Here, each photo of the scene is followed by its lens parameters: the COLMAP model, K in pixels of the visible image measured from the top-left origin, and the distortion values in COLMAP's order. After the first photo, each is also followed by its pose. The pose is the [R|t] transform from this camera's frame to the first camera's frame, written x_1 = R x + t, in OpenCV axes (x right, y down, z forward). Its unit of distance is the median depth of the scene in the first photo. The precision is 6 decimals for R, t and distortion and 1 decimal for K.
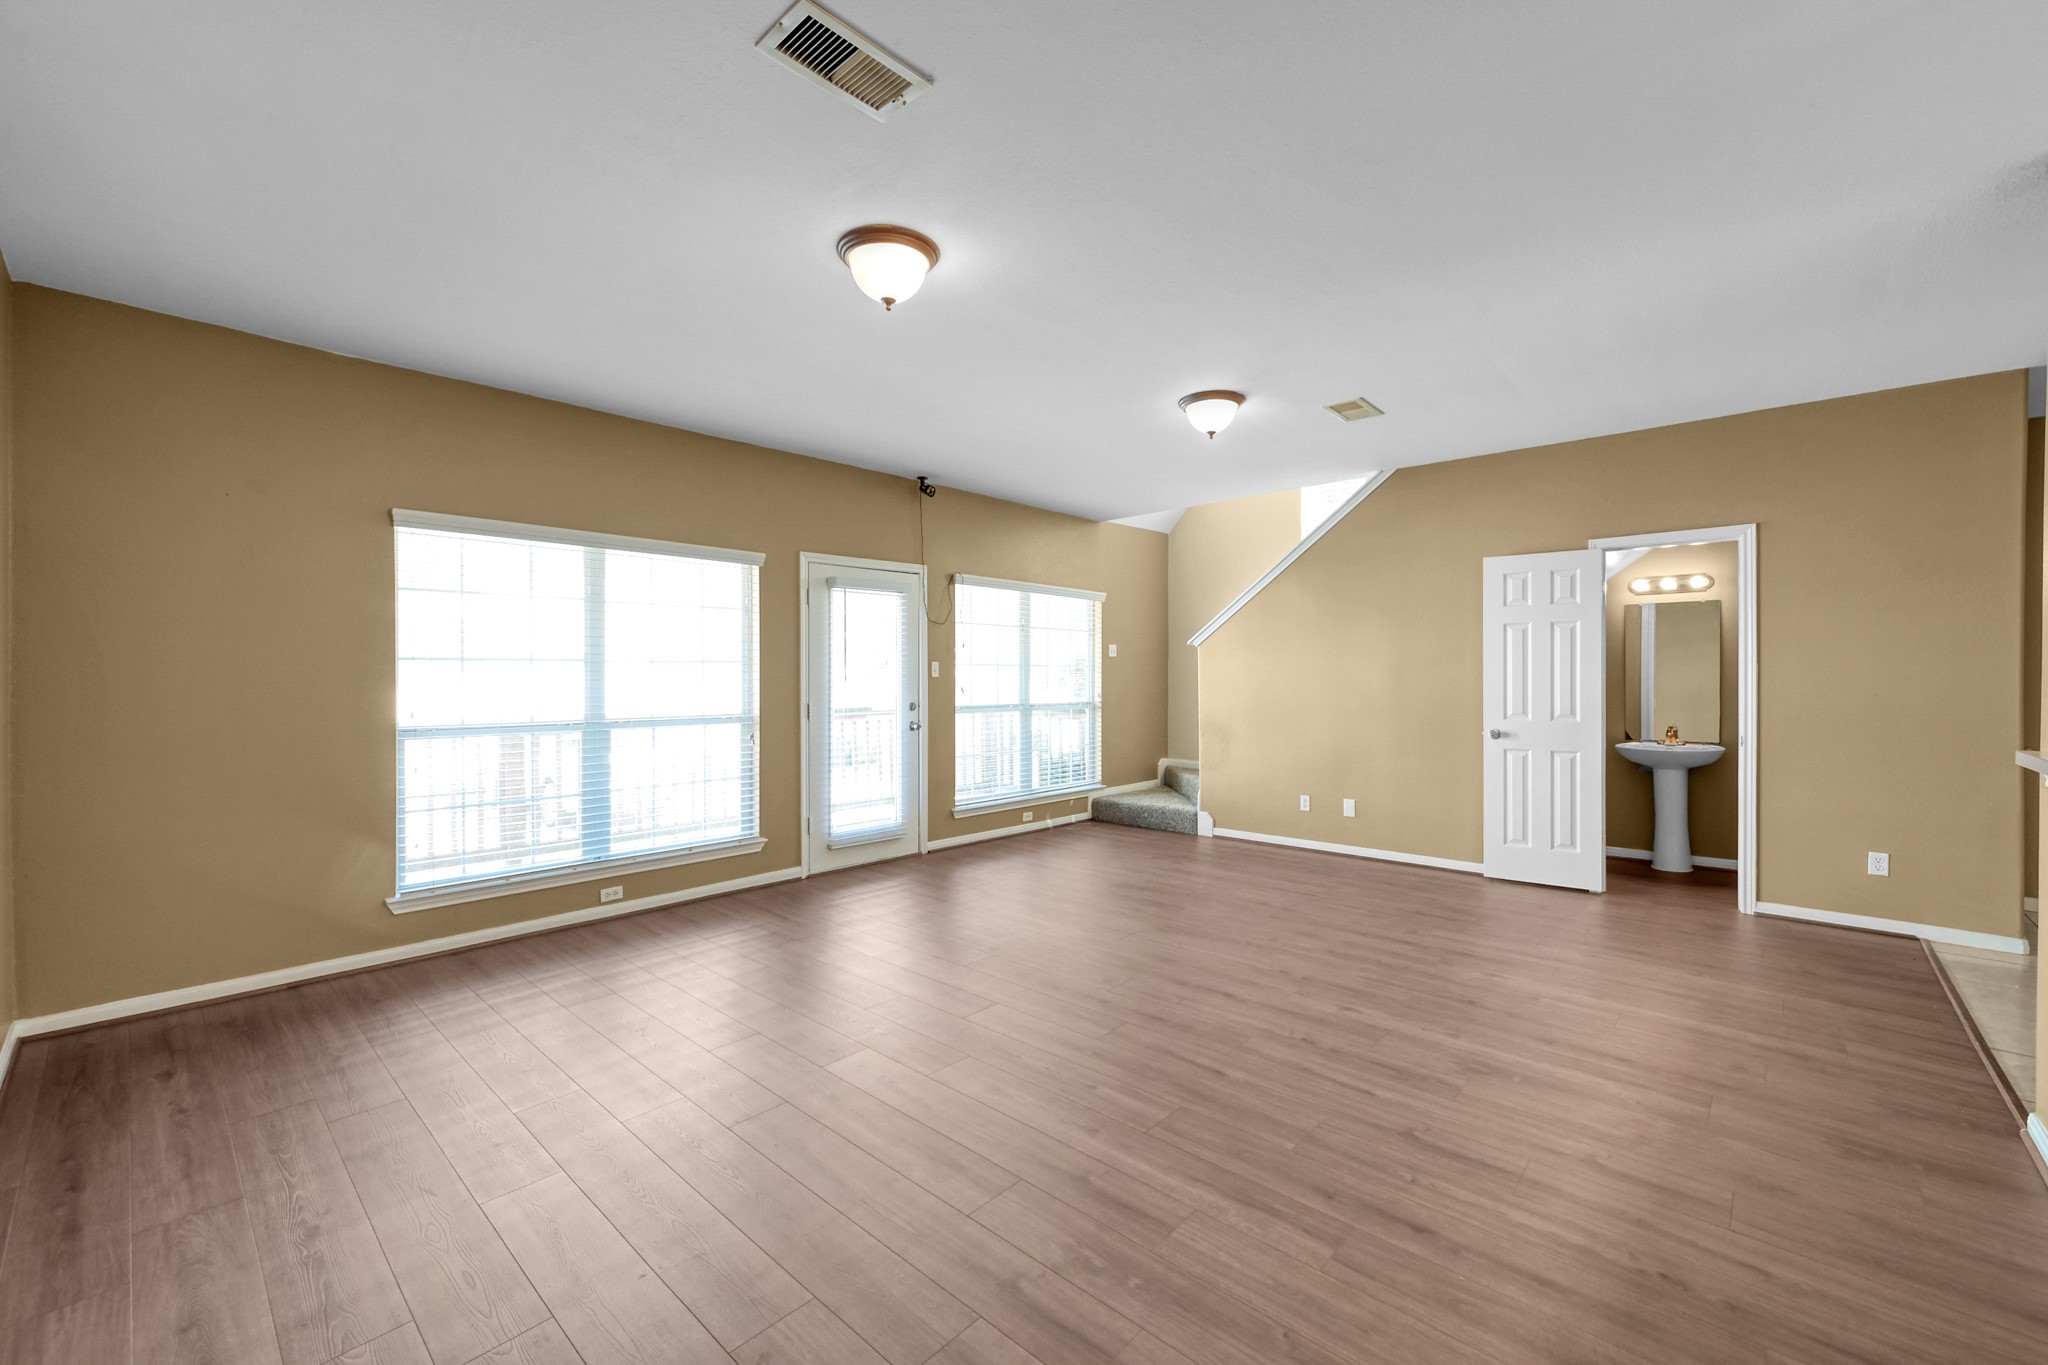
lens RADIAL K [[811.0, 0, 1024.0], [0, 811.0, 682.5], [0, 0, 1]] dist [-0.001011, 0.000134]
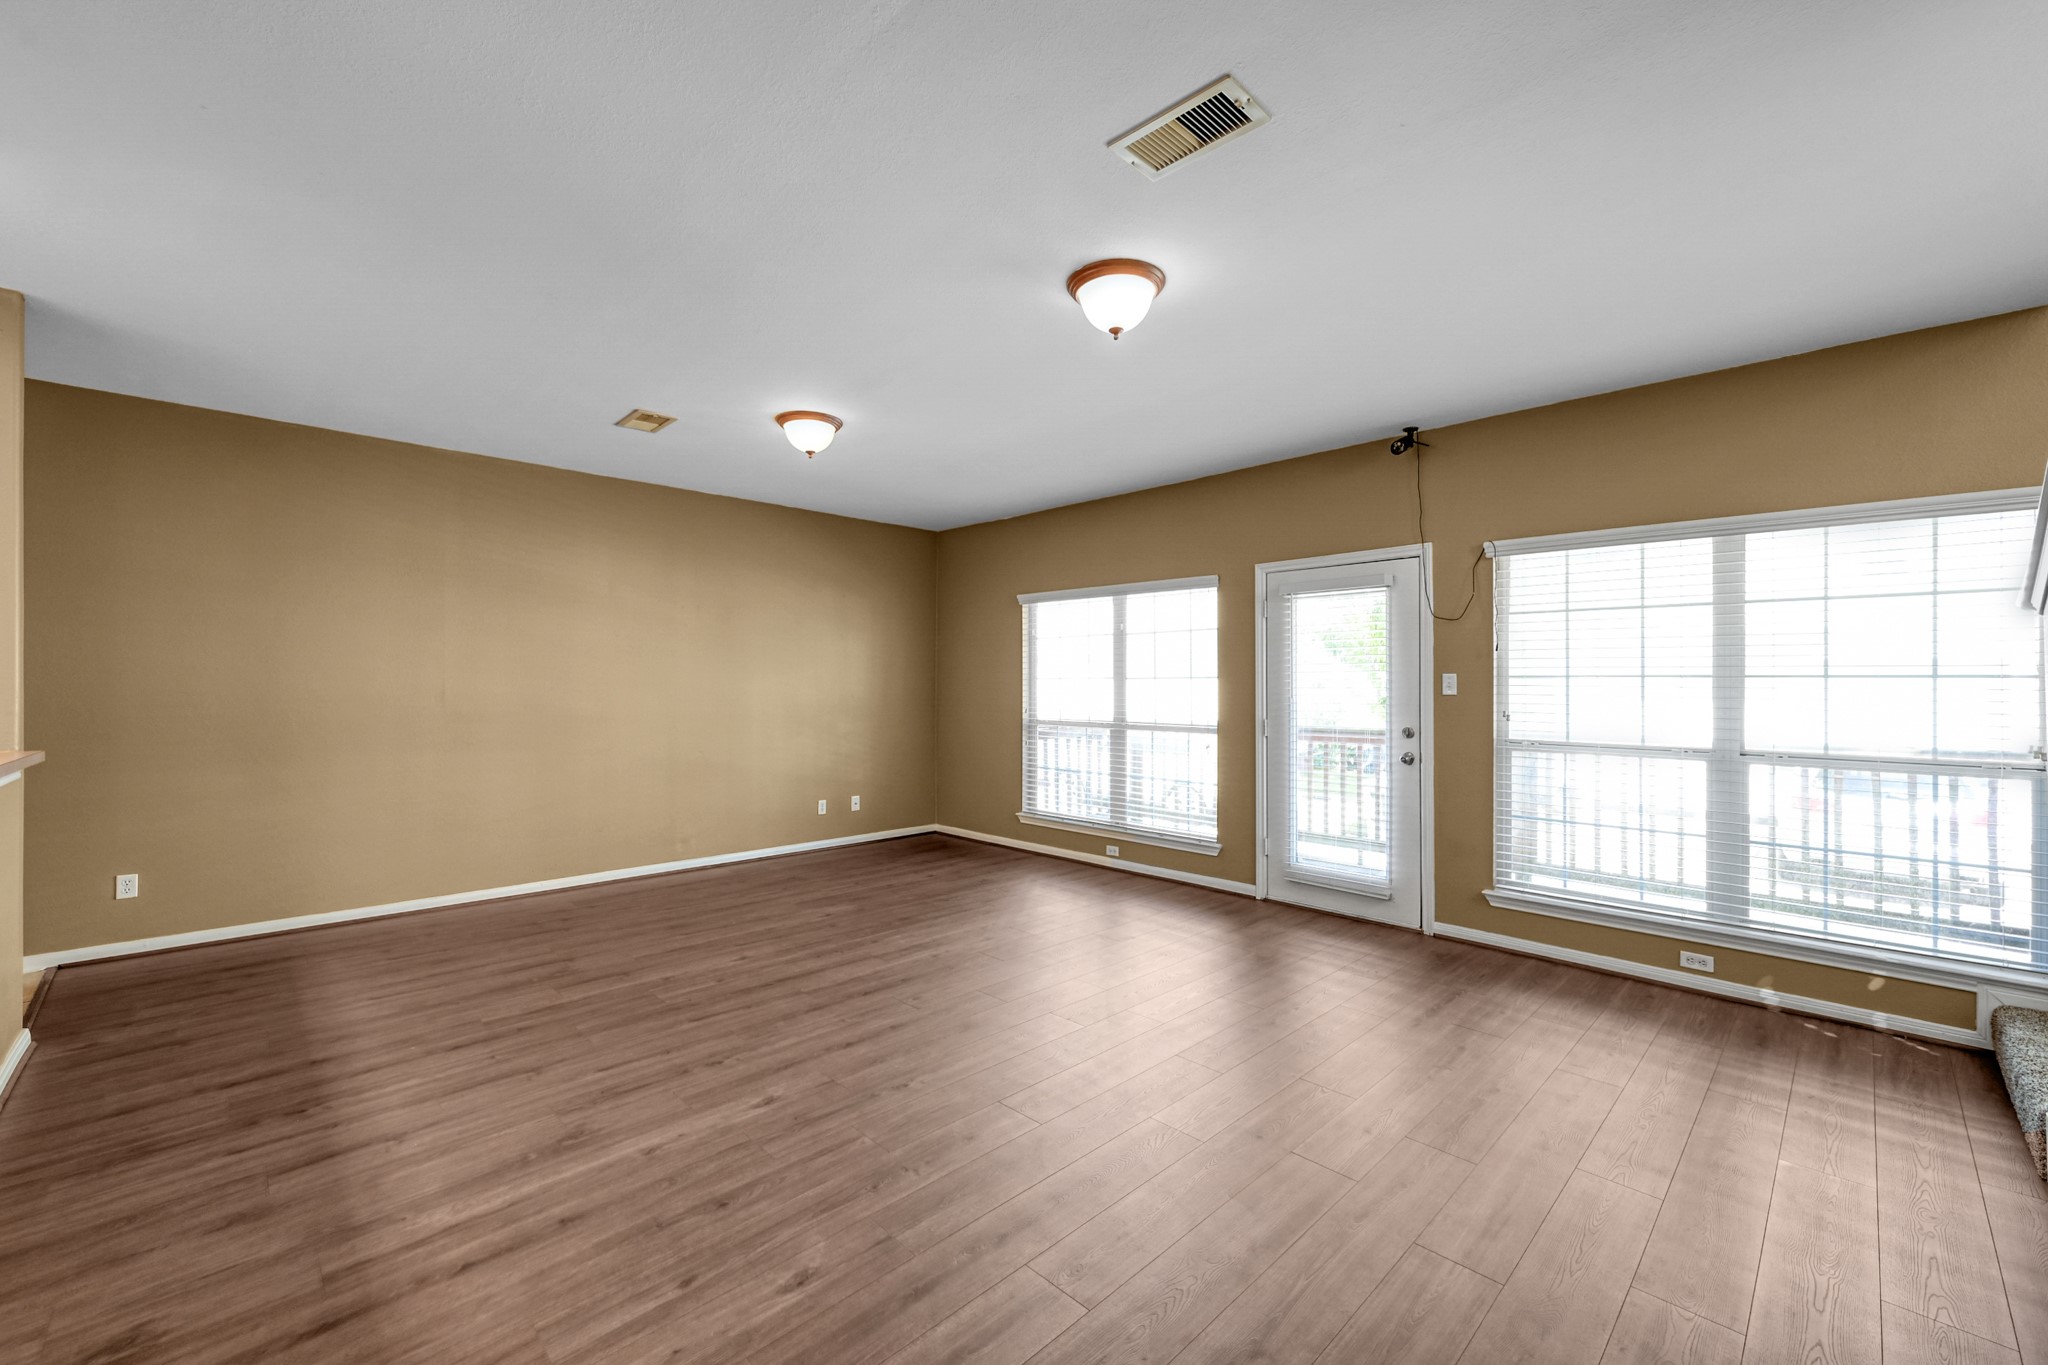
lens RADIAL K [[834.1, 0, 1054.8], [0, 834.1, 679.6], [0, 0, 1]] dist [-0.011174, -0.000083]
pose [[-0.021159, -0.006032, -0.999758, 0.885604], [-0.016374, 0.999850, -0.005686, -0.014309], [0.999642, 0.016250, -0.021254, 0.936290]]
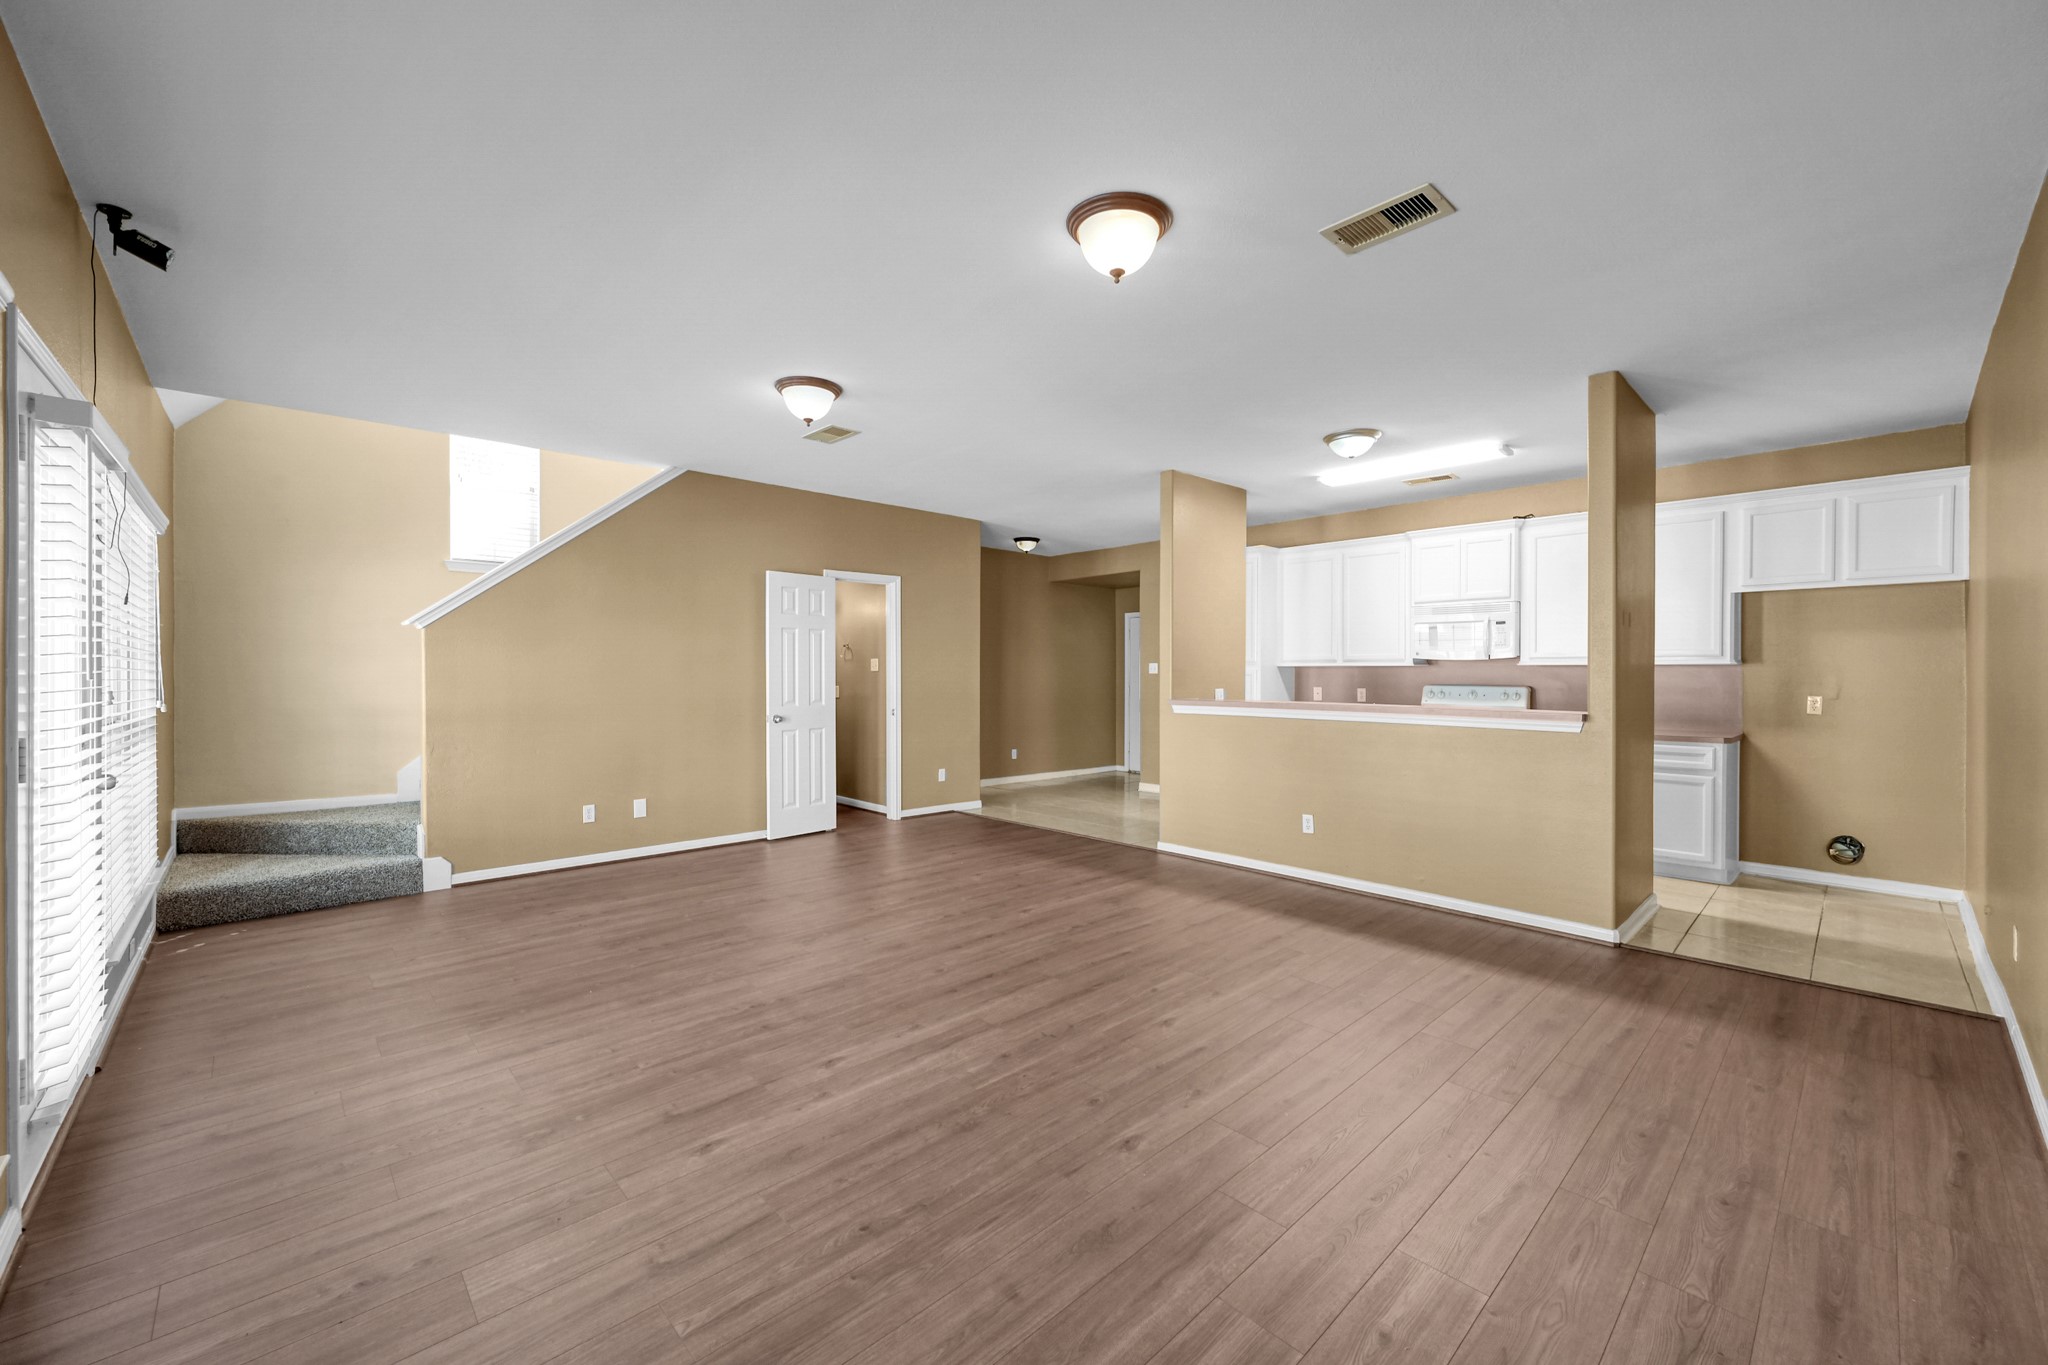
lens RADIAL K [[813.2, 0, 1024.0], [0, 813.2, 682.5], [0, 0, 1]] dist [0.000930, 0.000131]
pose [[0.075183, -0.010092, 0.997119, -0.704853], [0.006231, 0.999934, 0.009650, 0.000226], [-0.997150, 0.005487, 0.075241, 0.646153]]
